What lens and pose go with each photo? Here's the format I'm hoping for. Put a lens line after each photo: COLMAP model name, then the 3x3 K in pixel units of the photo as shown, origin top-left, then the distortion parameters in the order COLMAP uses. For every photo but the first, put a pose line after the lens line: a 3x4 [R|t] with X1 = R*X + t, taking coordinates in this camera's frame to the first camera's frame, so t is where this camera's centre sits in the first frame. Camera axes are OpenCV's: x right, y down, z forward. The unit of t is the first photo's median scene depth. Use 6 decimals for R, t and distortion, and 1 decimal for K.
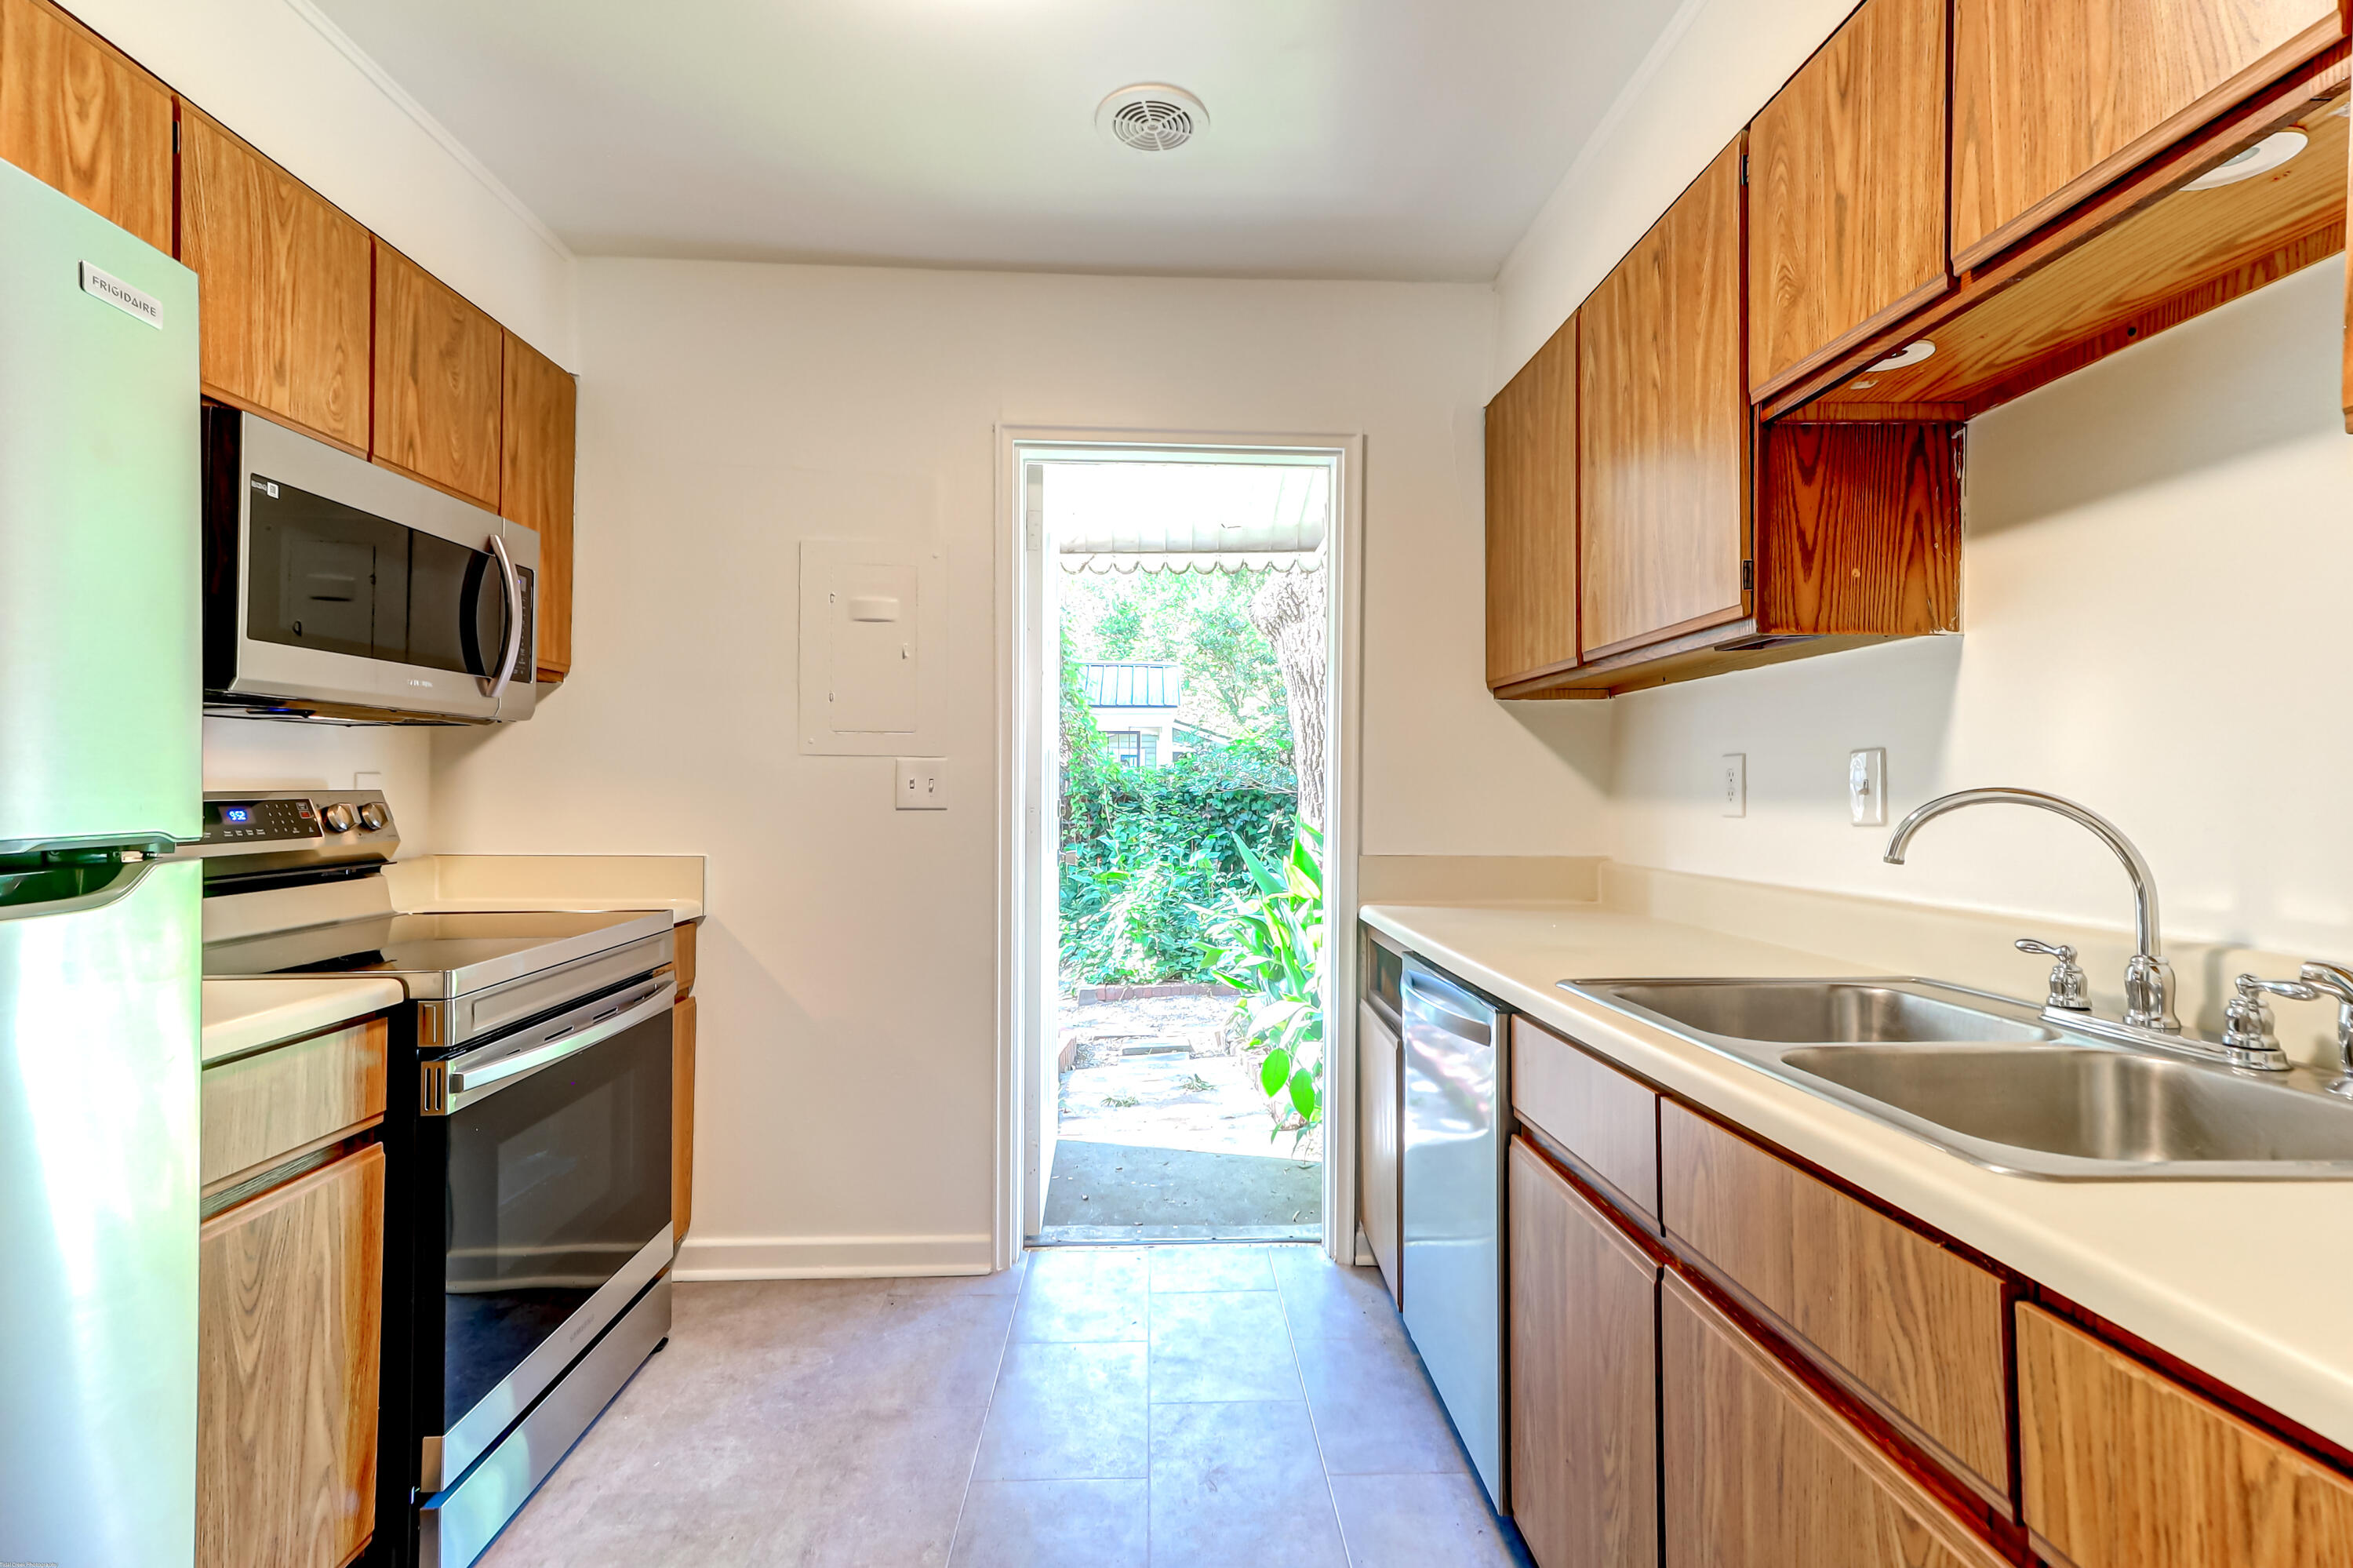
lens RADIAL K [[1084.9, 0, 1178.6], [0, 1084.9, 781.5], [0, 0, 1]] dist [0.017065, 0.000352]
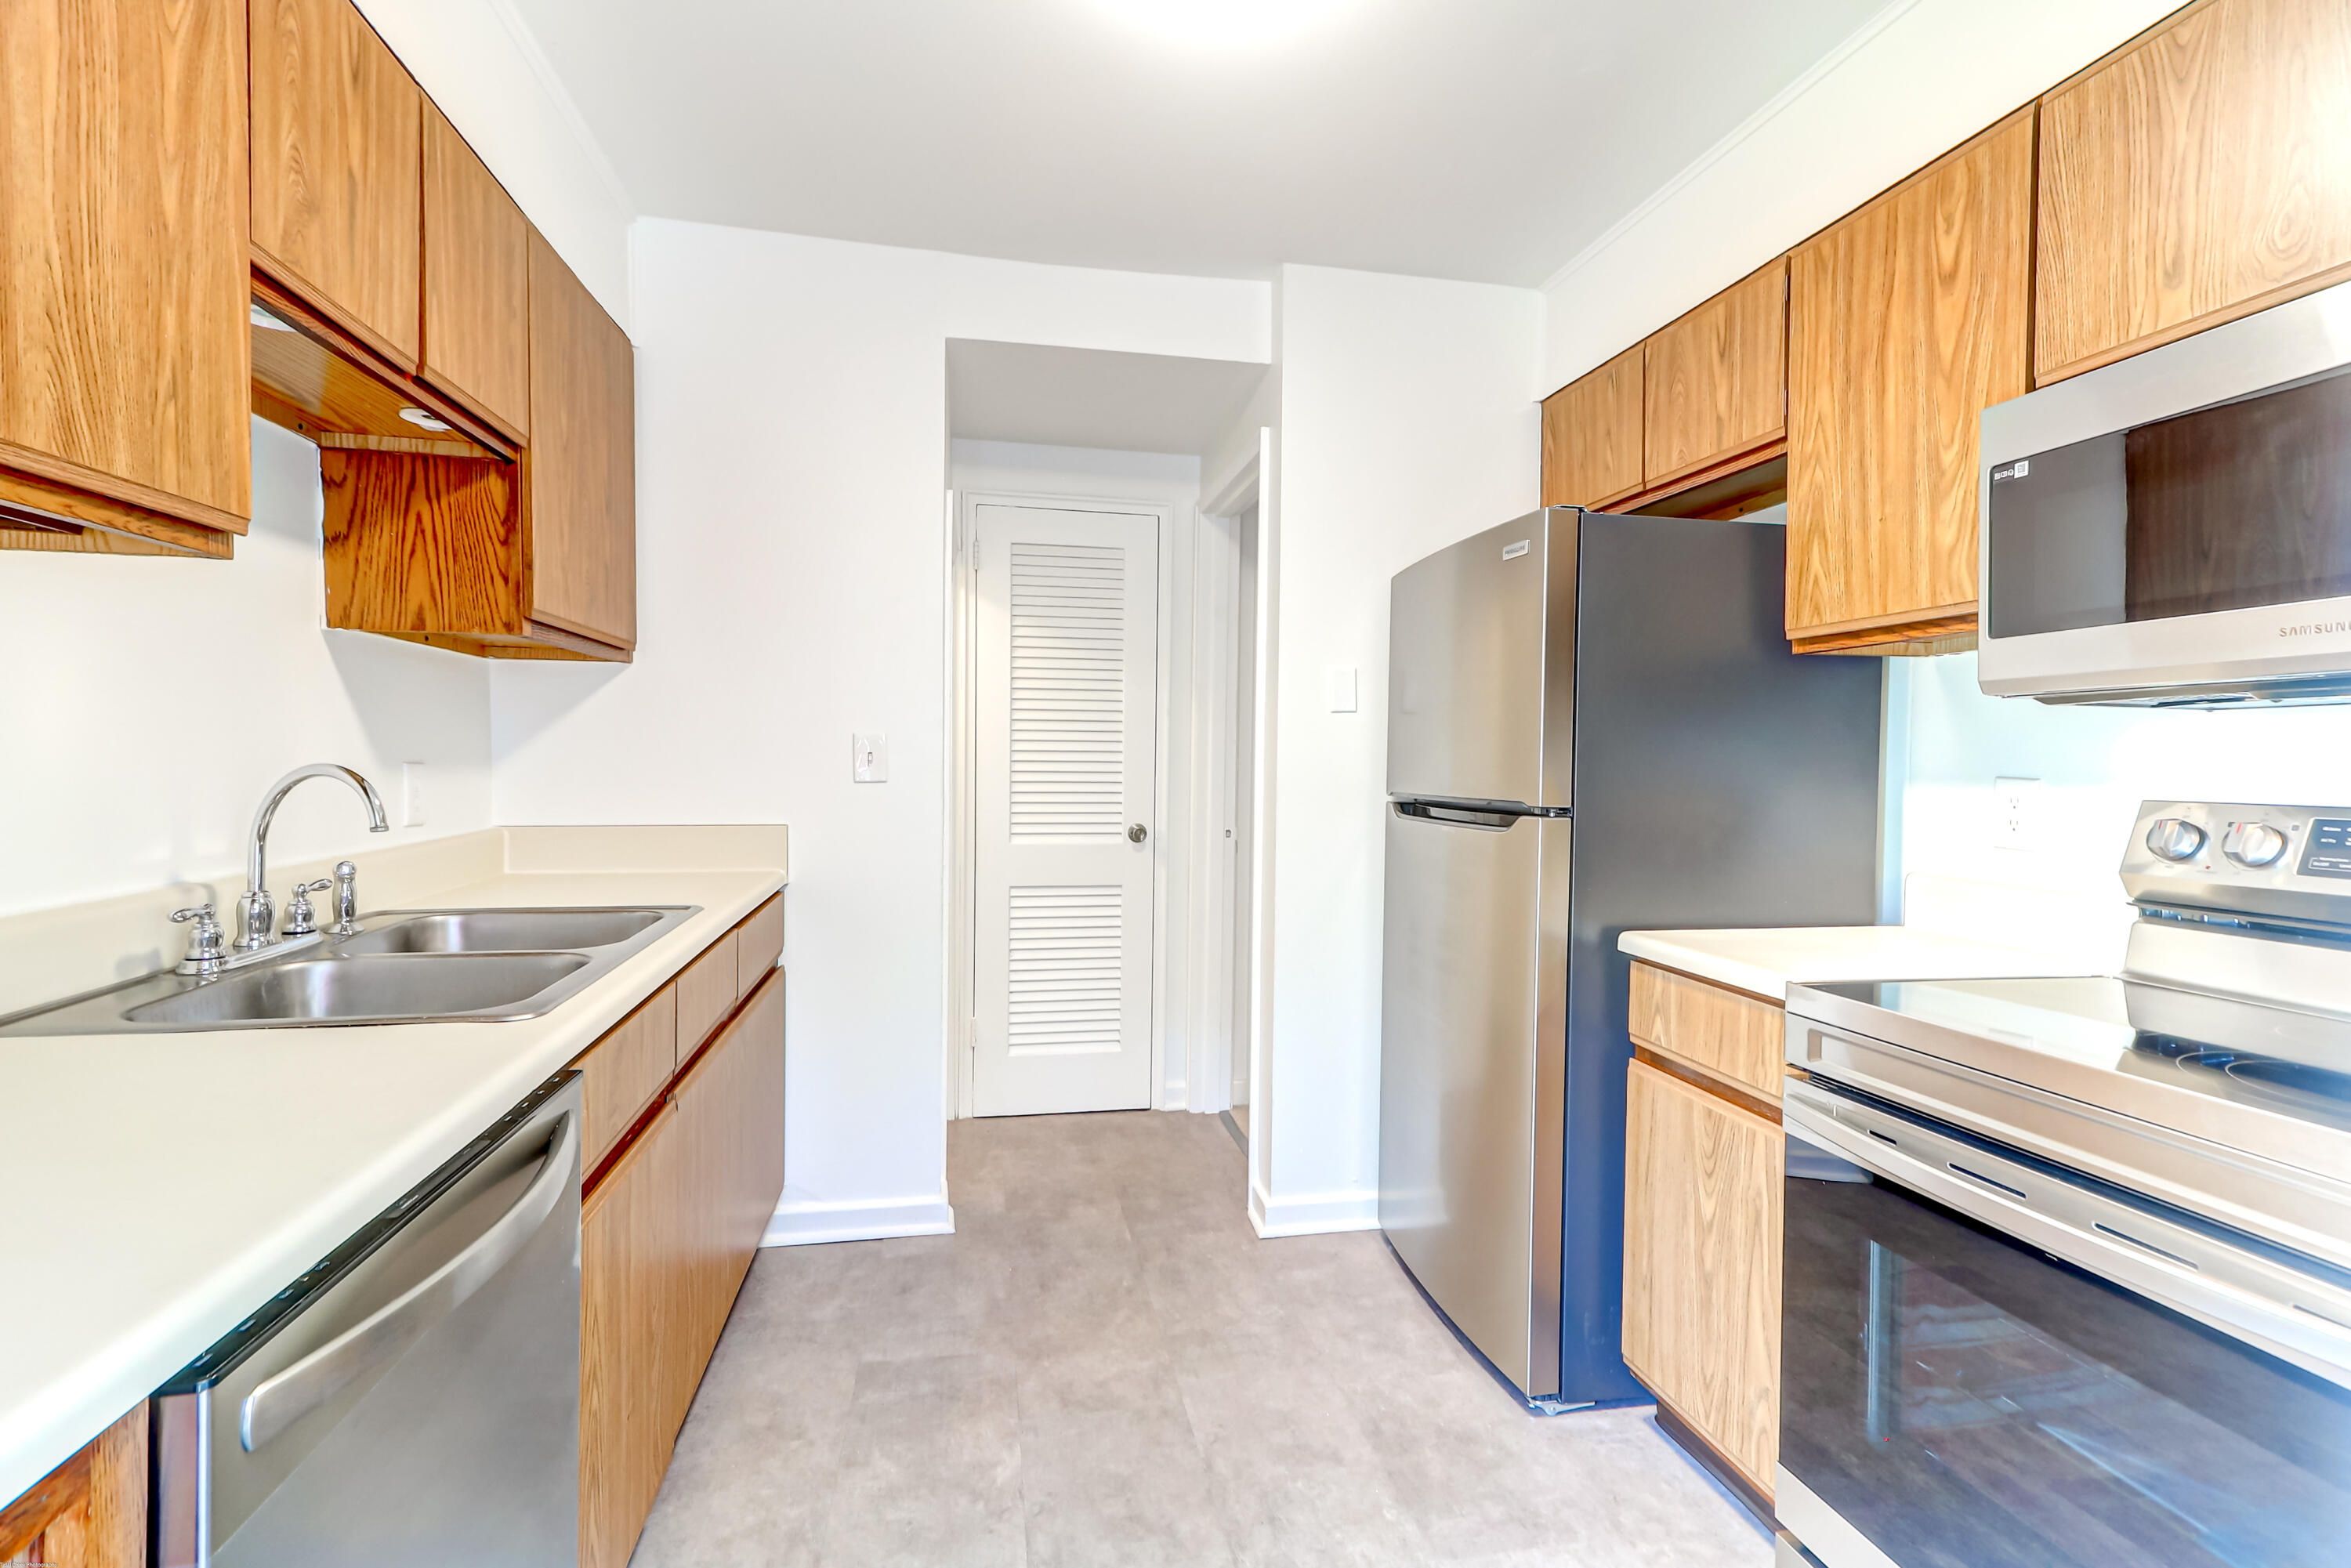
lens RADIAL K [[1083.9, 0, 1175.6], [0, 1083.9, 763.6], [0, 0, 1]] dist [0.017065, 0.000352]
pose [[-0.987526, -0.013609, -0.156868, 0.013767], [-0.013442, 0.999907, -0.002125, -0.008656], [0.156882, 0.000010, -0.987617, 1.914669]]
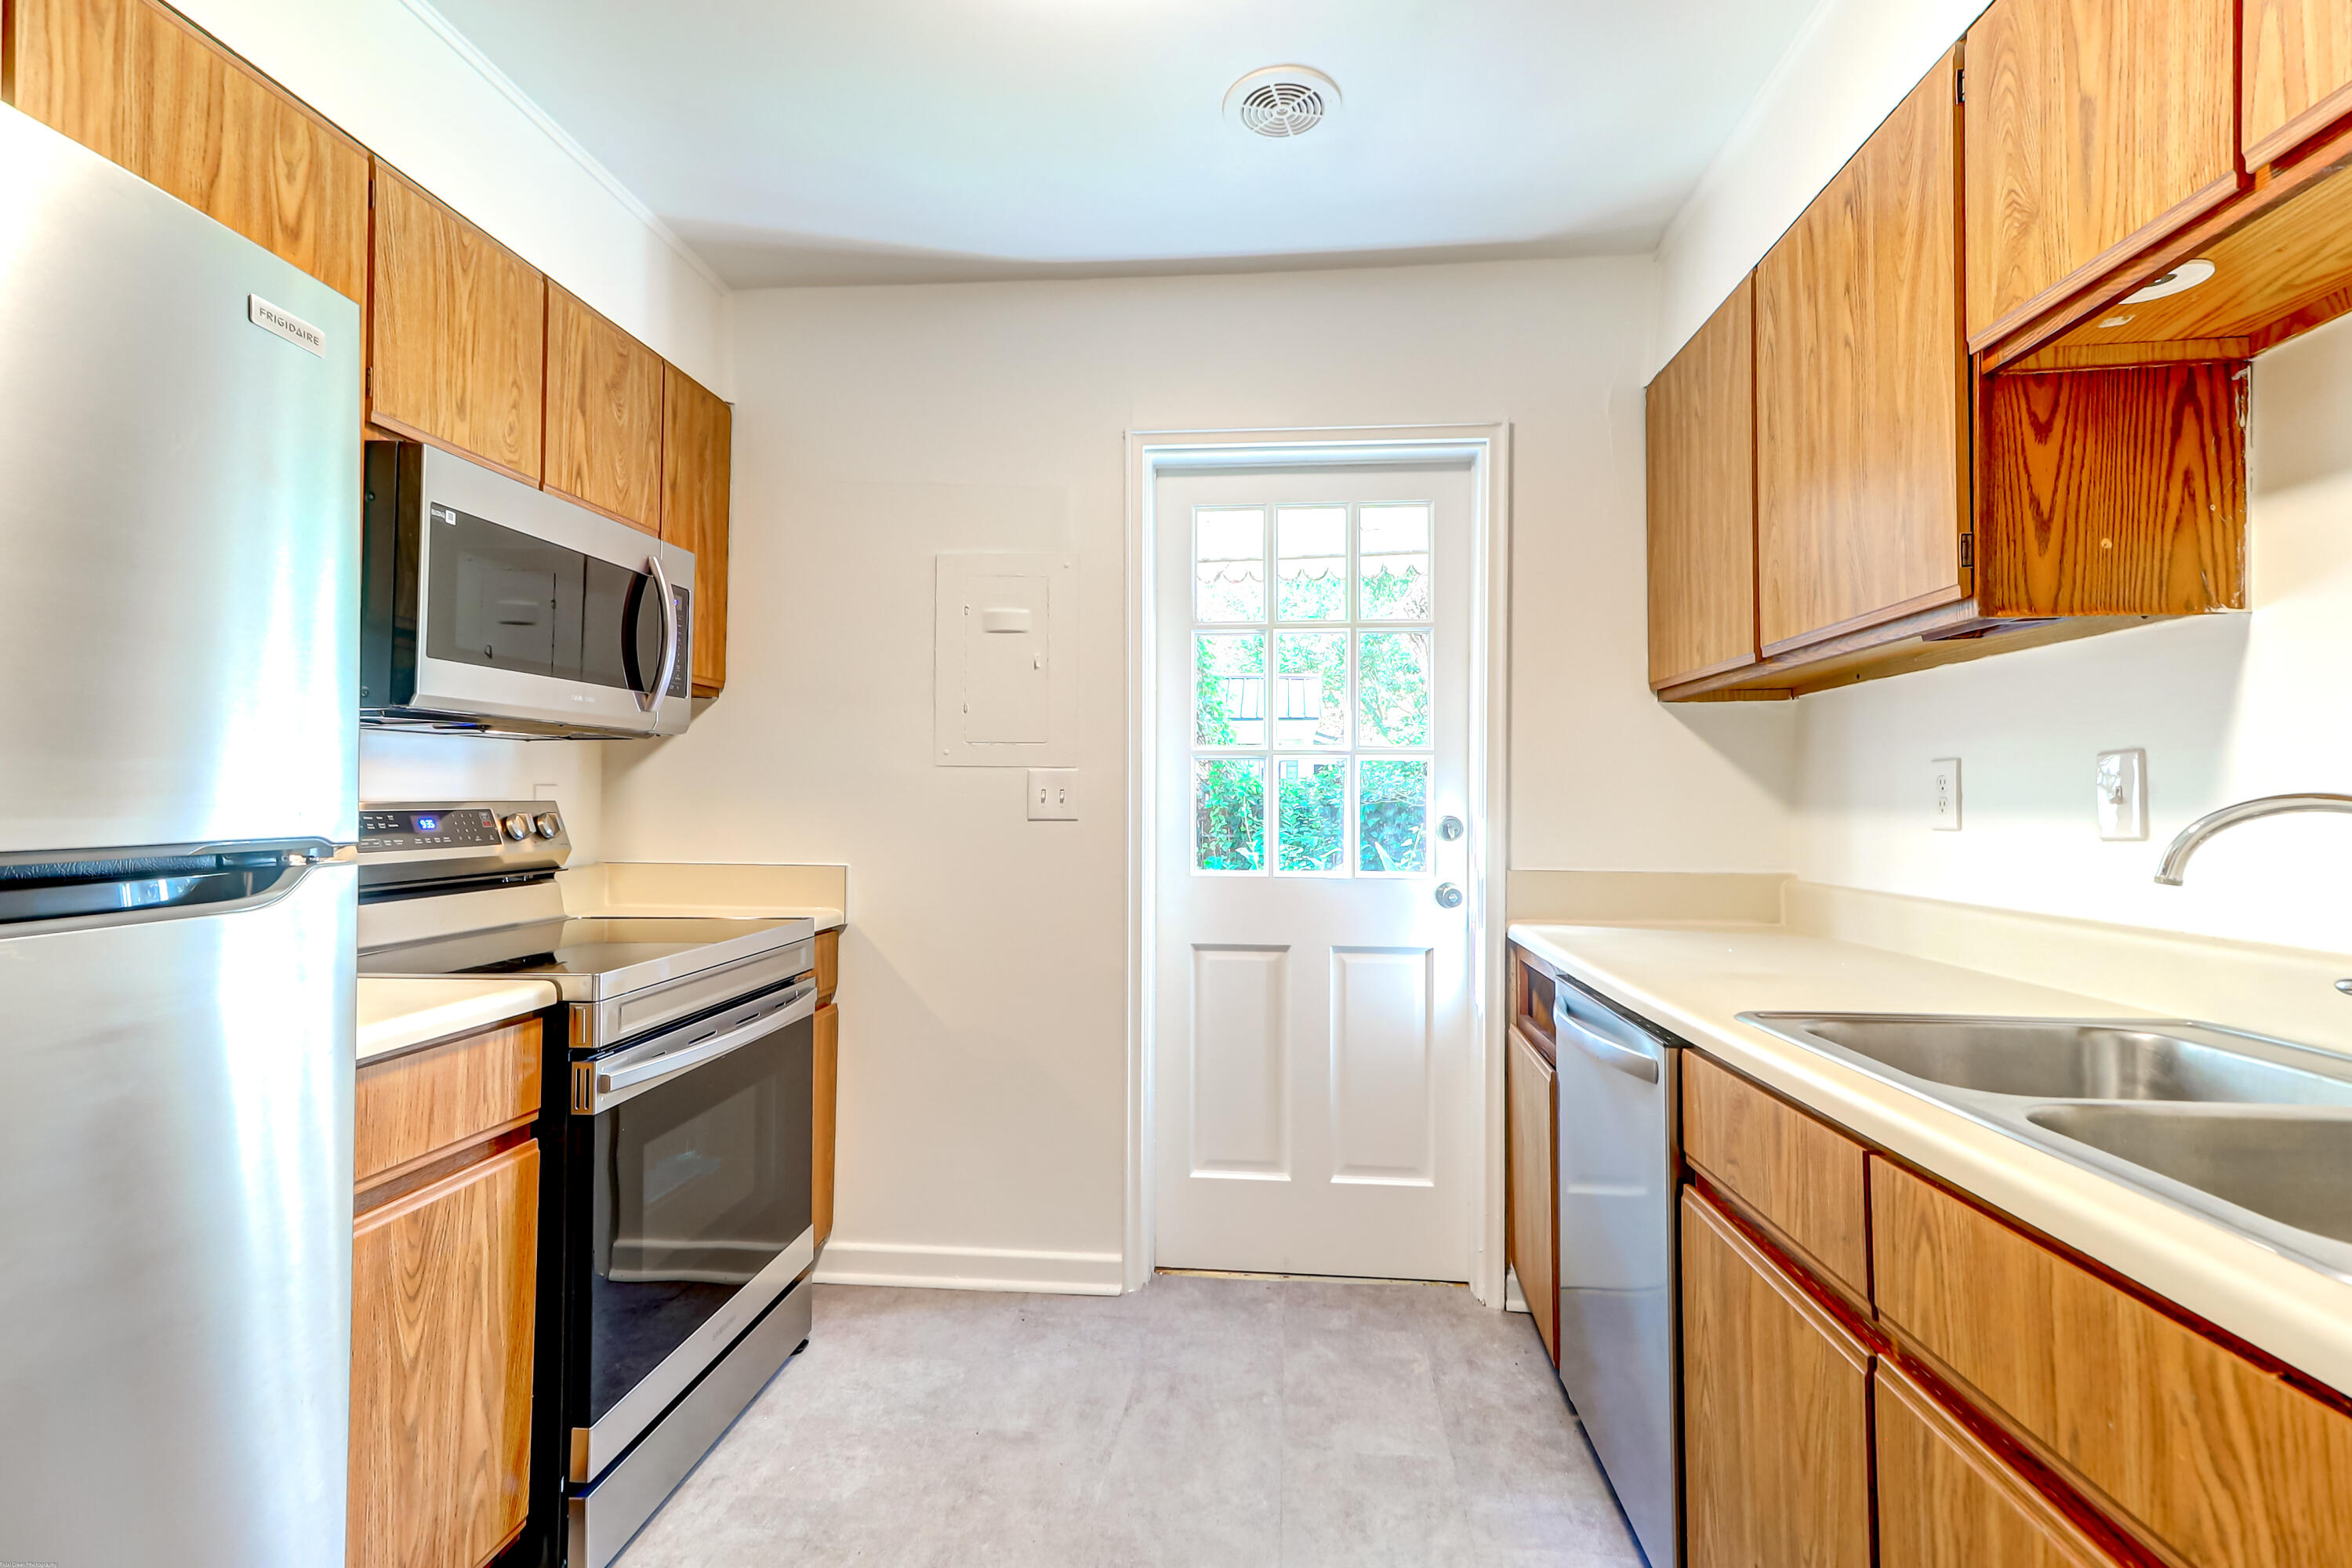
lens RADIAL K [[1084.4, 0, 1176.8], [0, 1084.4, 780.5], [0, 0, 1]] dist [0.017065, 0.000352]
pose [[0.991241, -0.002826, -0.132039, 0.011982], [0.001048, 0.999908, -0.013530, 0.004533], [0.132065, 0.013273, 0.991152, 0.050582]]
